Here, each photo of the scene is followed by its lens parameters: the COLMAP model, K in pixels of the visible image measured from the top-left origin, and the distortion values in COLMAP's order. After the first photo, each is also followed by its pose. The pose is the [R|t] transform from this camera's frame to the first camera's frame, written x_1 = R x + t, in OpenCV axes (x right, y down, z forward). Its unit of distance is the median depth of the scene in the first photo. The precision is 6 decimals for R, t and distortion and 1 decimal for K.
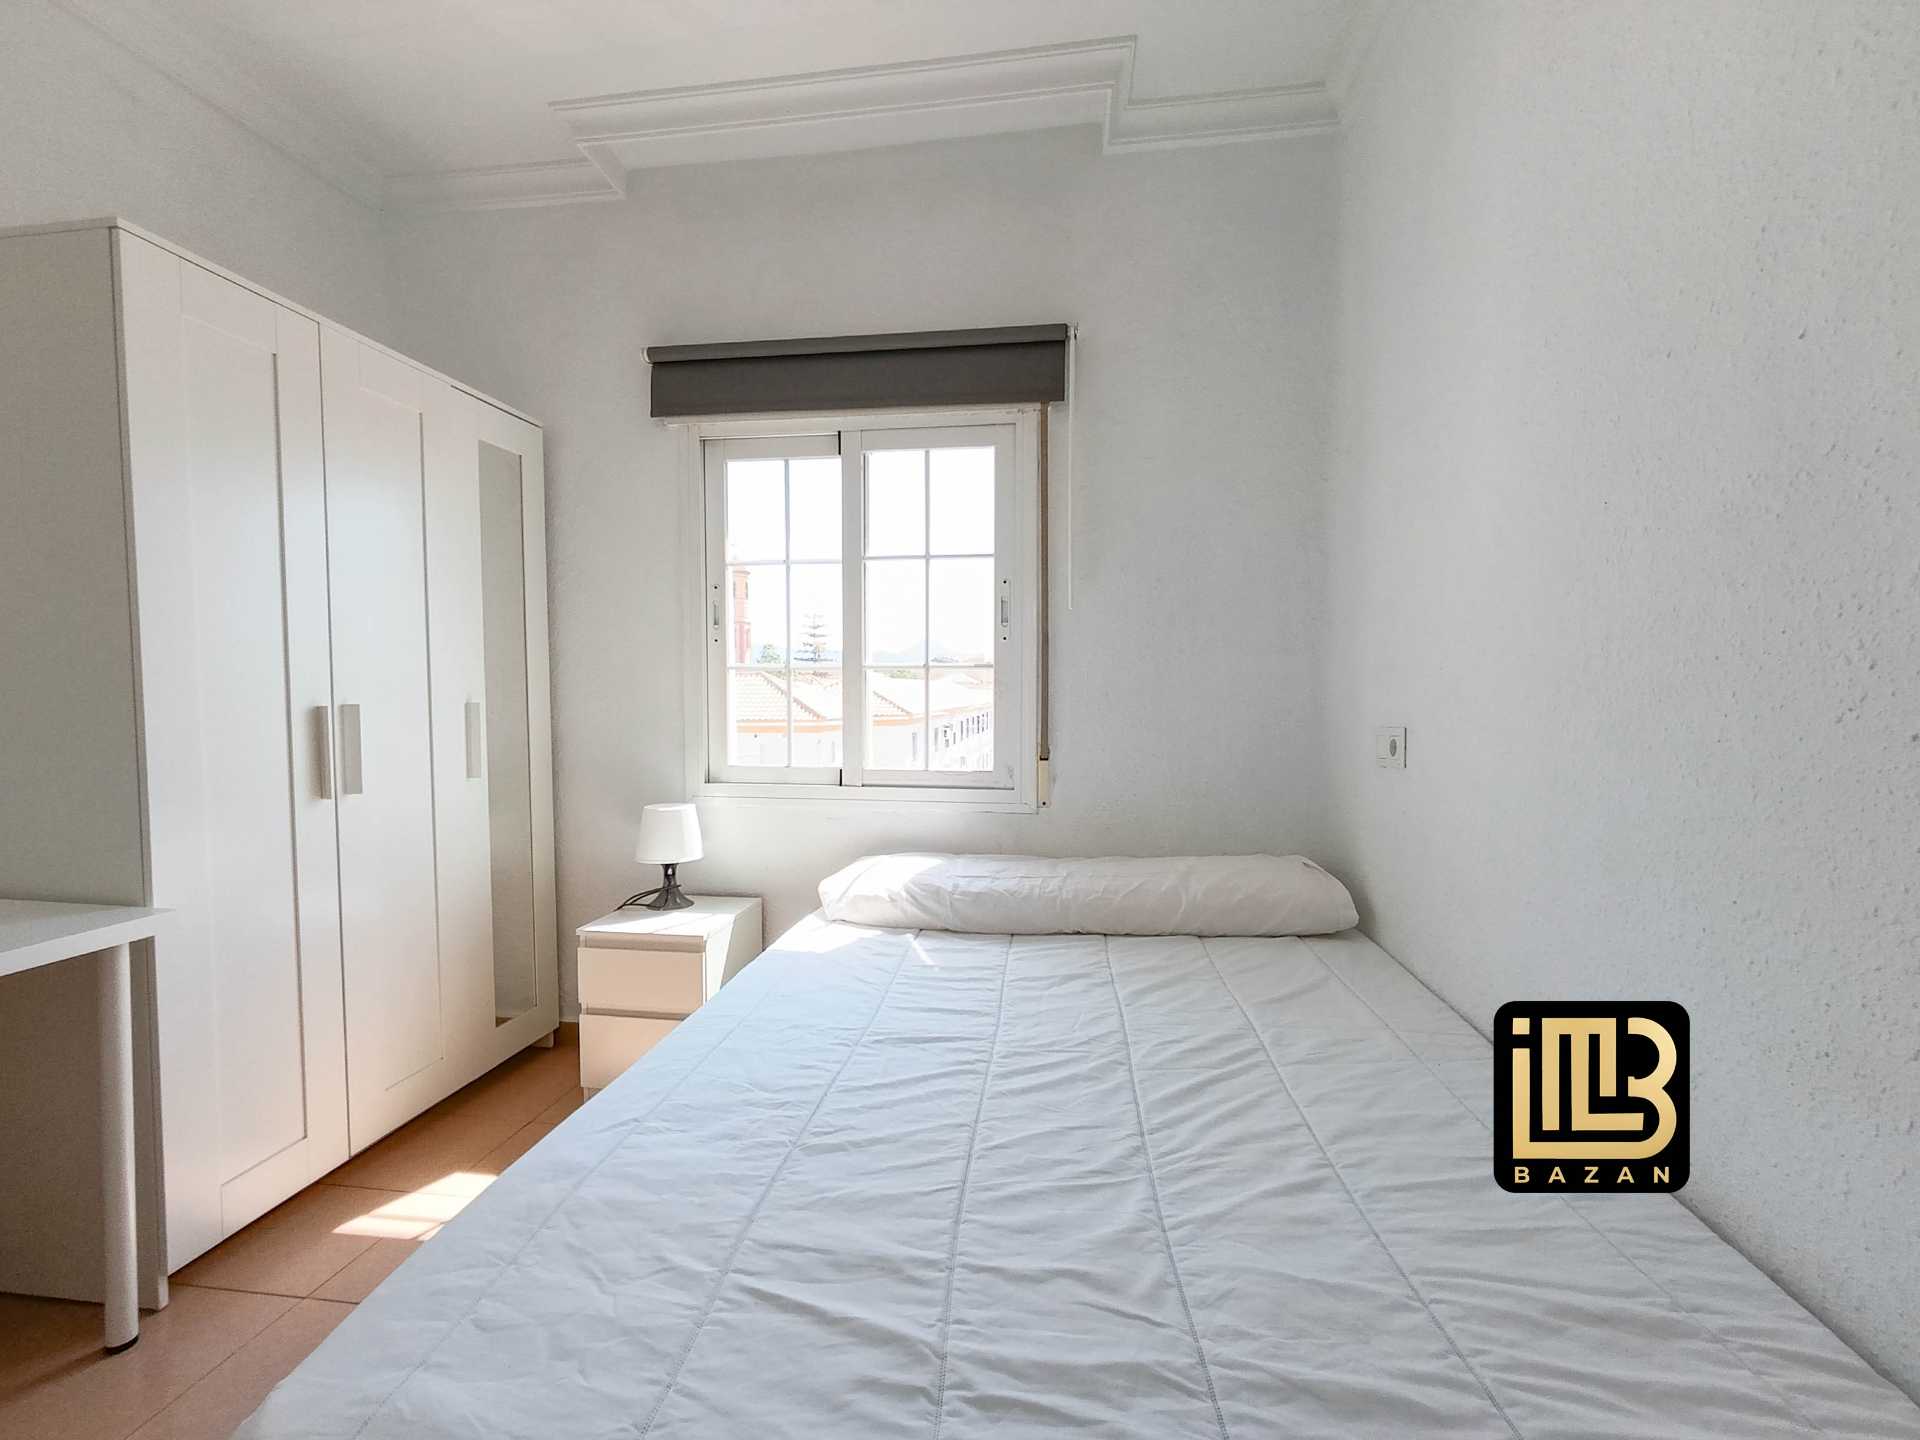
lens RADIAL K [[882.1, 0, 945.4], [0, 882.1, 733.4], [0, 0, 1]] dist [0.004193, -0.000084]
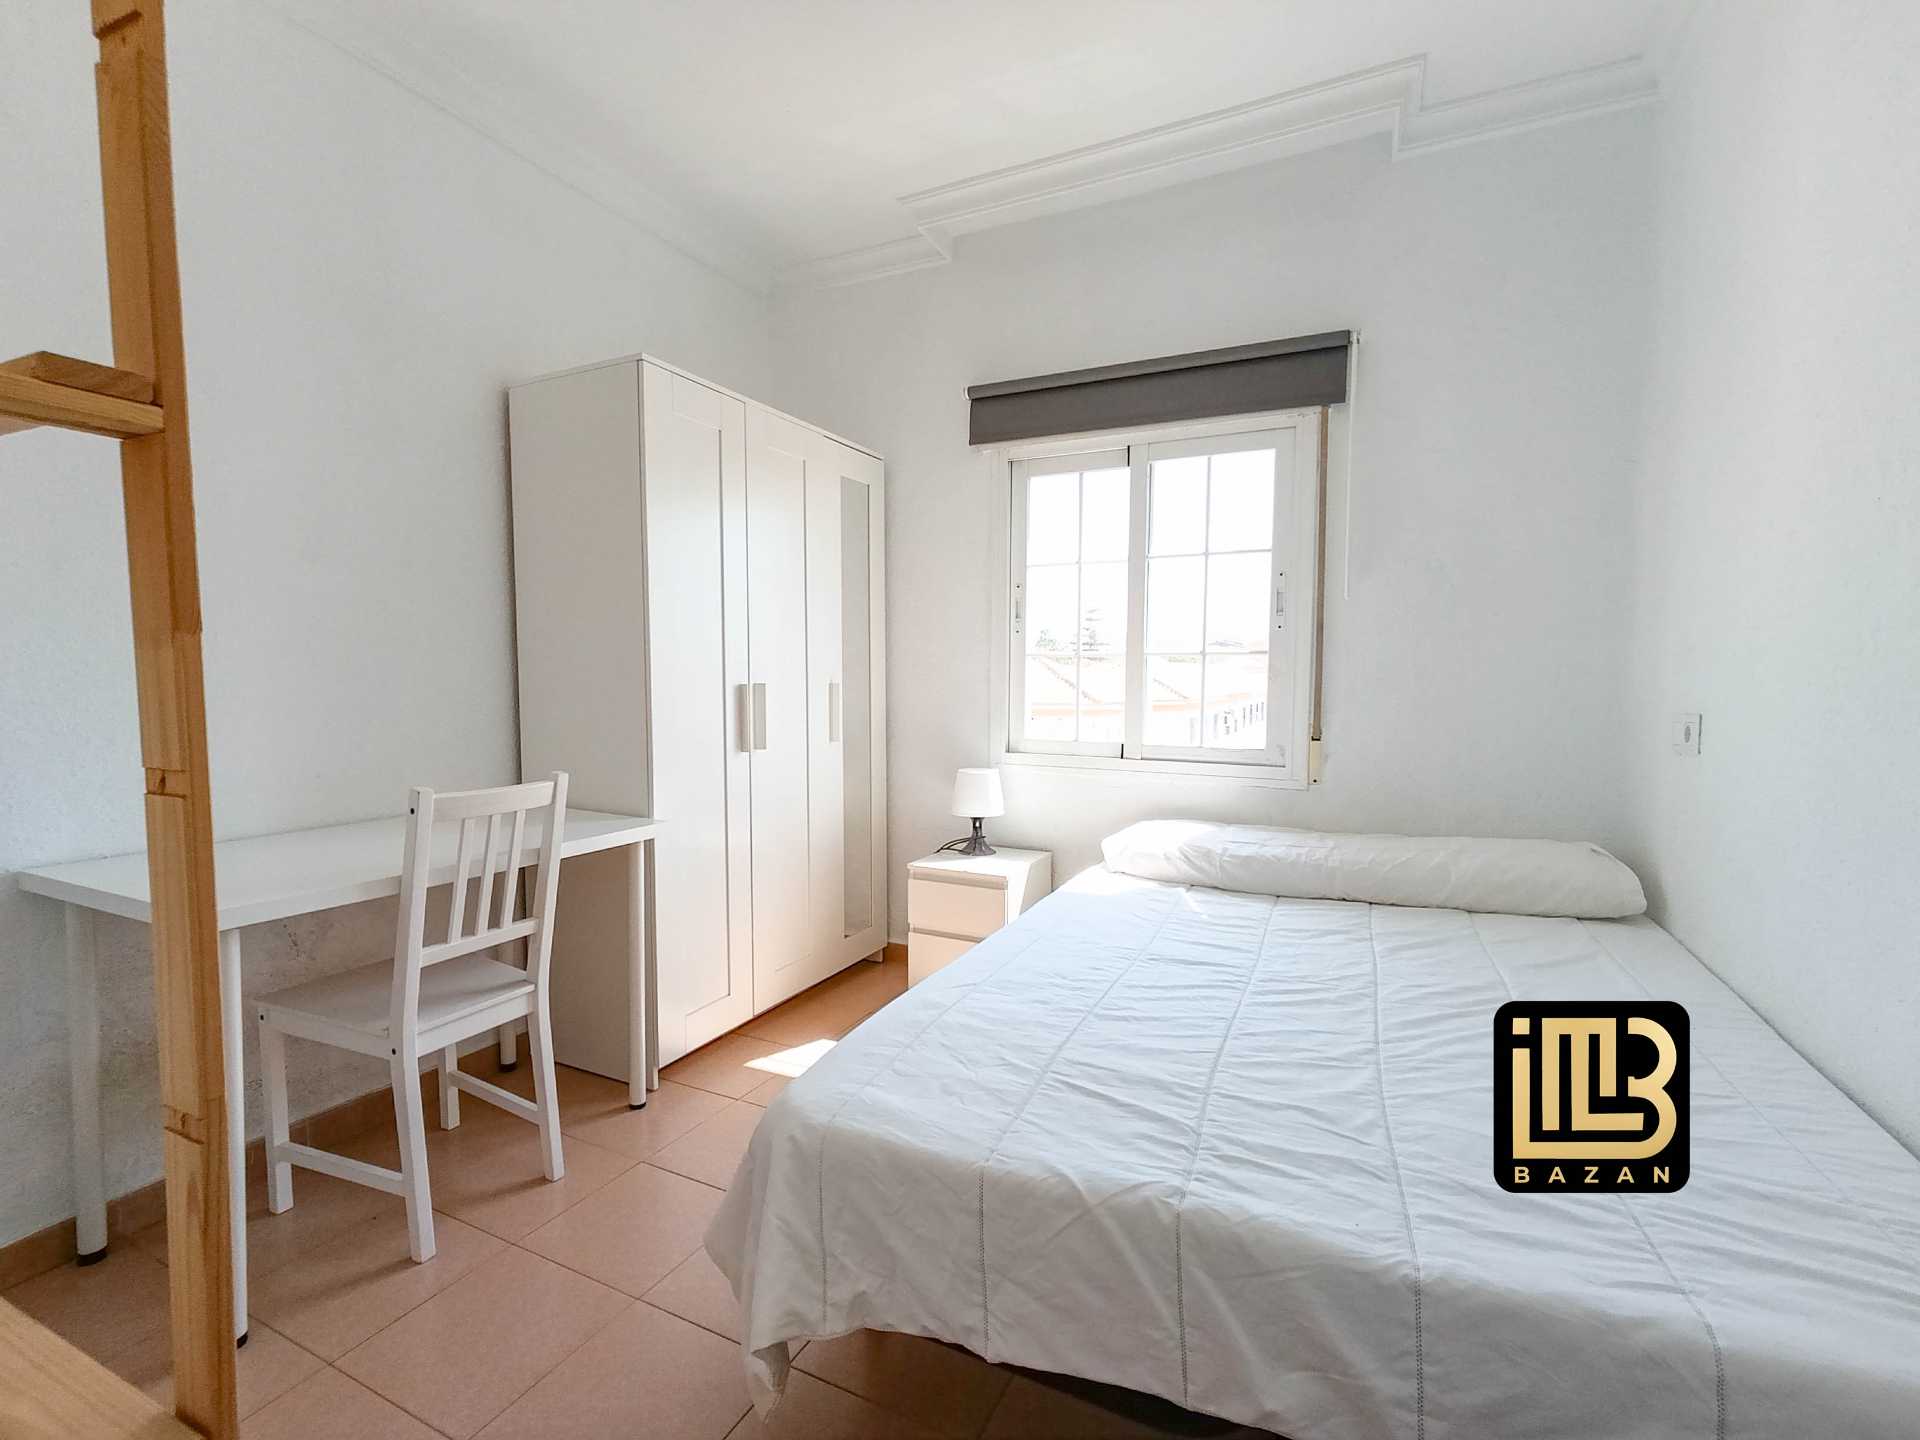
lens RADIAL K [[882.1, 0, 945.4], [0, 882.1, 733.4], [0, 0, 1]] dist [0.004193, -0.000084]
pose [[0.952801, 0.024390, -0.302613, 0.008343], [-0.018887, 0.999599, 0.021098, 0.008719], [0.303007, -0.014387, 0.952880, -0.174815]]
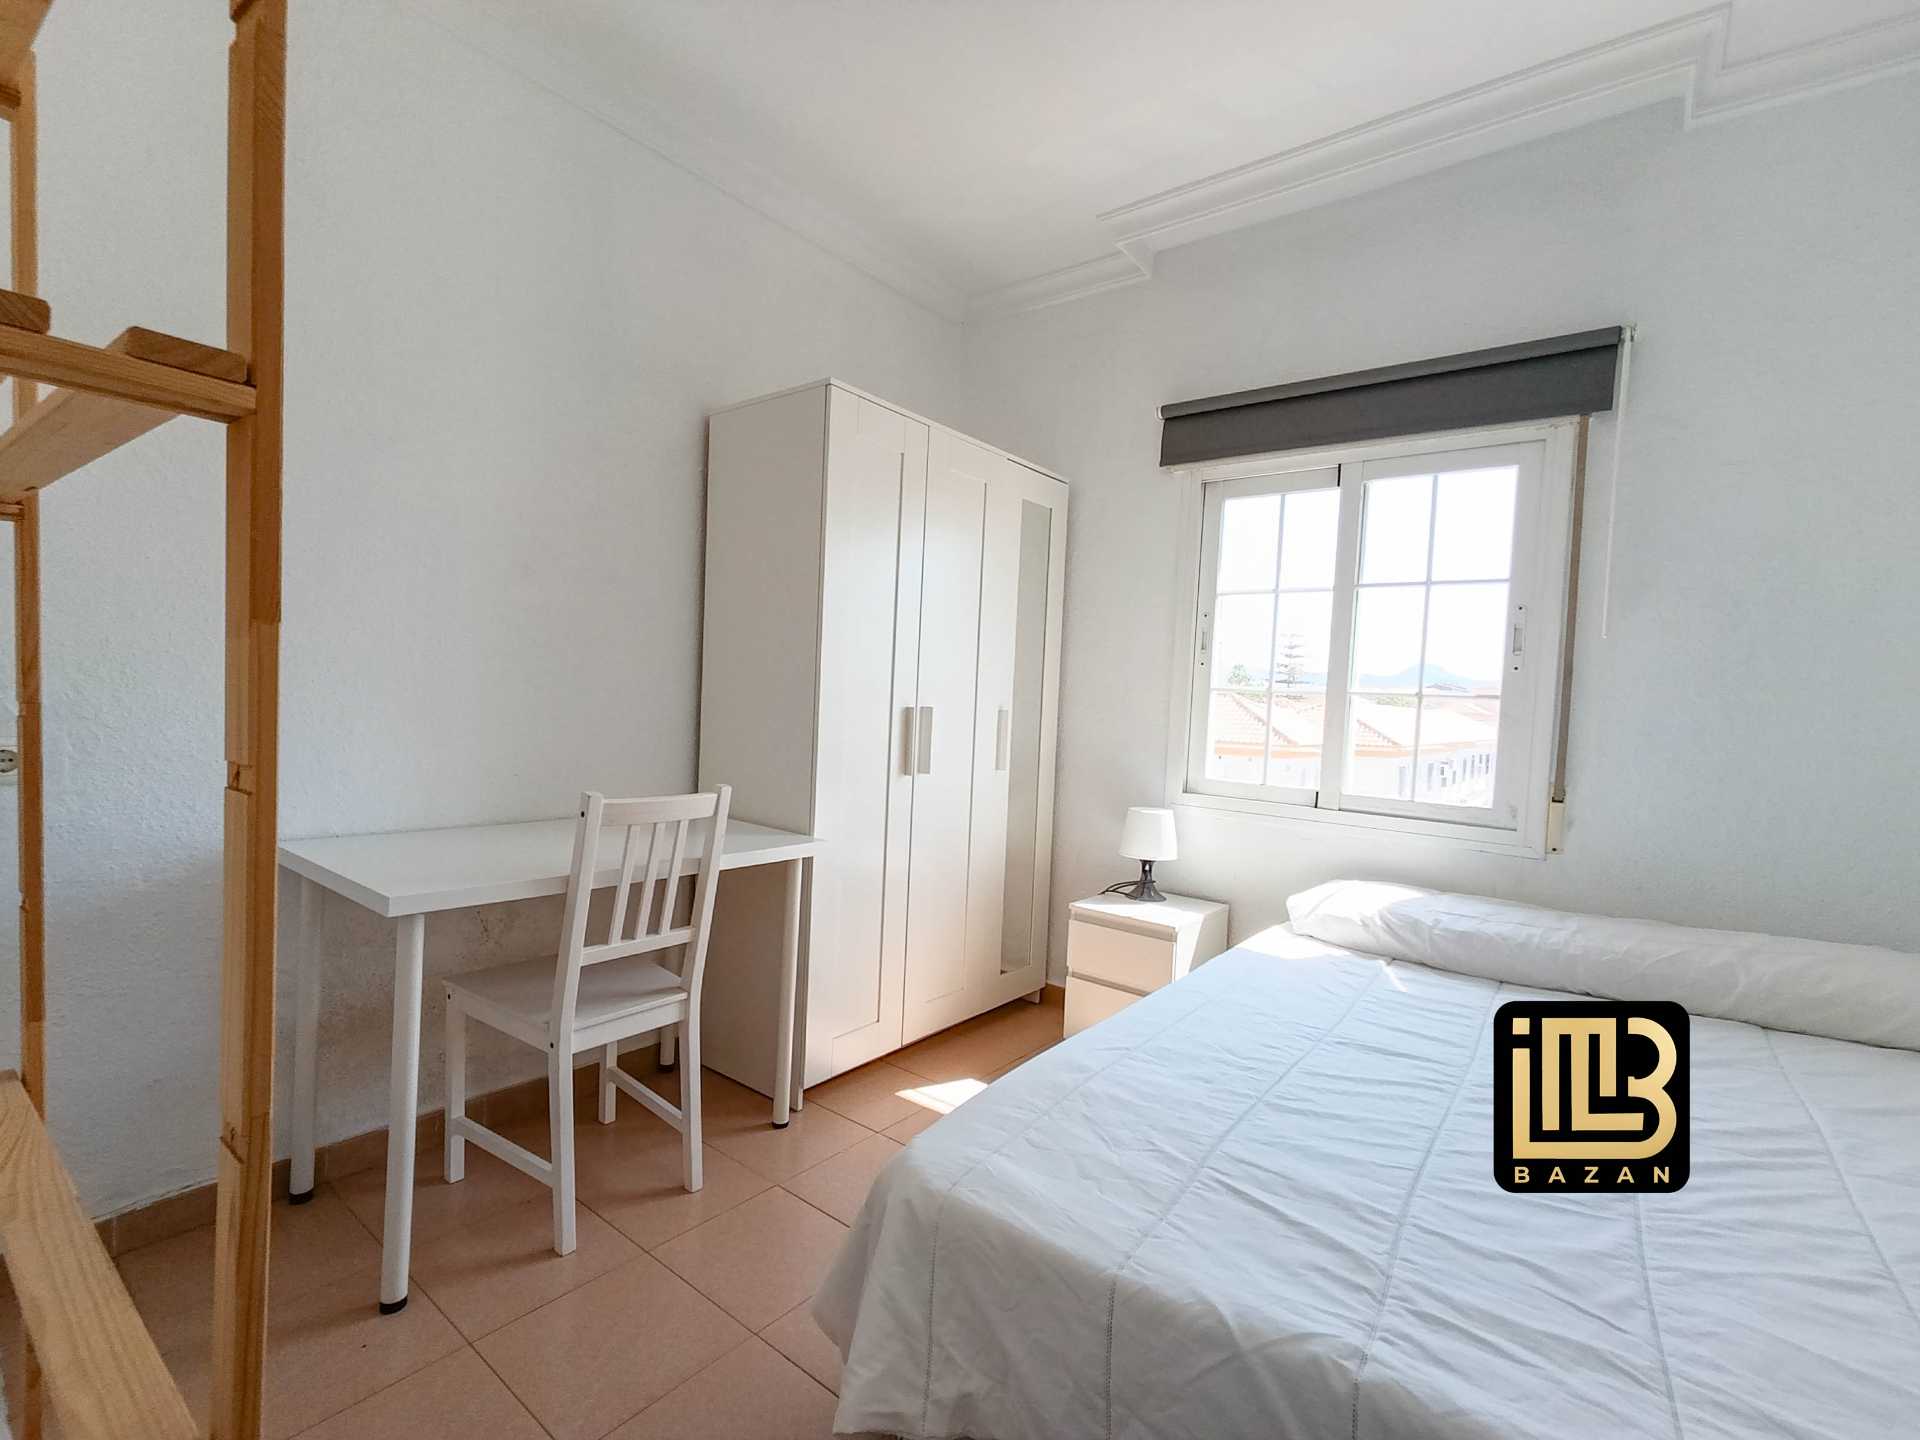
lens RADIAL K [[882.1, 0, 945.4], [0, 882.1, 733.4], [0, 0, 1]] dist [0.004193, -0.000084]
pose [[0.868781, 0.061257, -0.491393, 0.006873], [-0.071583, 0.997432, -0.002218, 0.007262], [0.489995, 0.037102, 0.870935, -0.124997]]
